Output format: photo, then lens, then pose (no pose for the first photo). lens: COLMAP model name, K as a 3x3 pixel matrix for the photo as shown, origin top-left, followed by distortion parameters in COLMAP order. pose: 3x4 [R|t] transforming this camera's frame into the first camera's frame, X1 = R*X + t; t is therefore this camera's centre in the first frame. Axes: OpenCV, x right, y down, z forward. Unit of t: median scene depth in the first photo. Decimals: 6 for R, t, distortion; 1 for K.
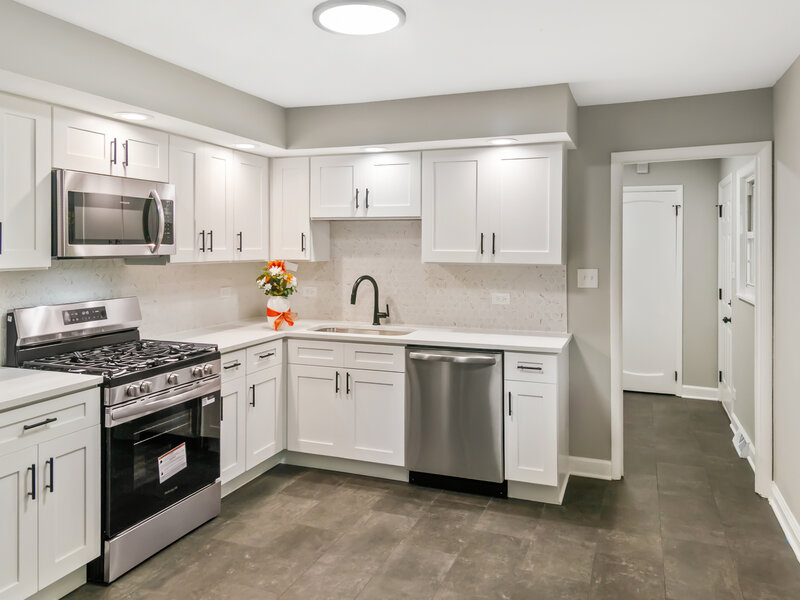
lens RADIAL K [[607.7, 0, 400.0], [0, 607.7, 300.0], [0, 0, 1]] dist [0.004154, -0.001771]
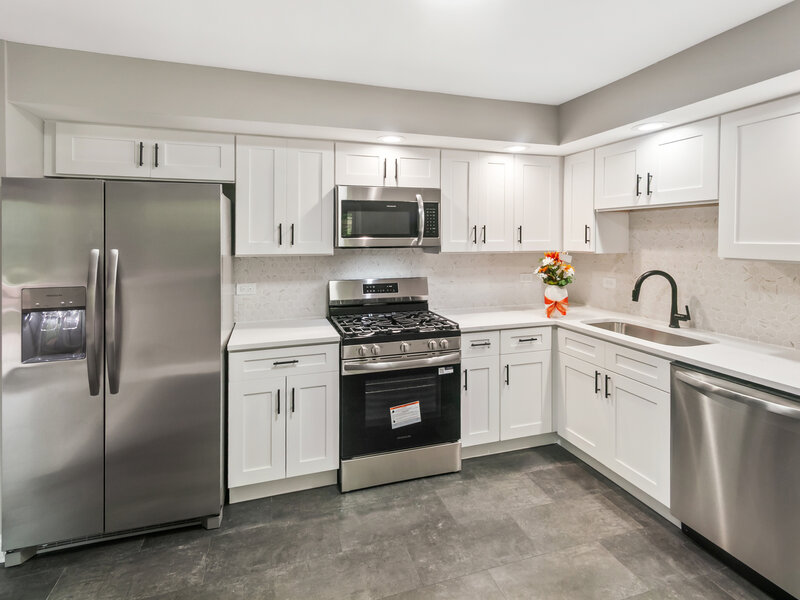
lens RADIAL K [[415.3, 0, 398.2], [0, 415.3, 261.9], [0, 0, 1]] dist [0.013062, -0.002205]
pose [[0.625066, 0.040623, -0.779514, 0.208653], [-0.064228, 0.997935, 0.000503, -0.032506], [0.777925, 0.049752, 0.626385, 0.362212]]
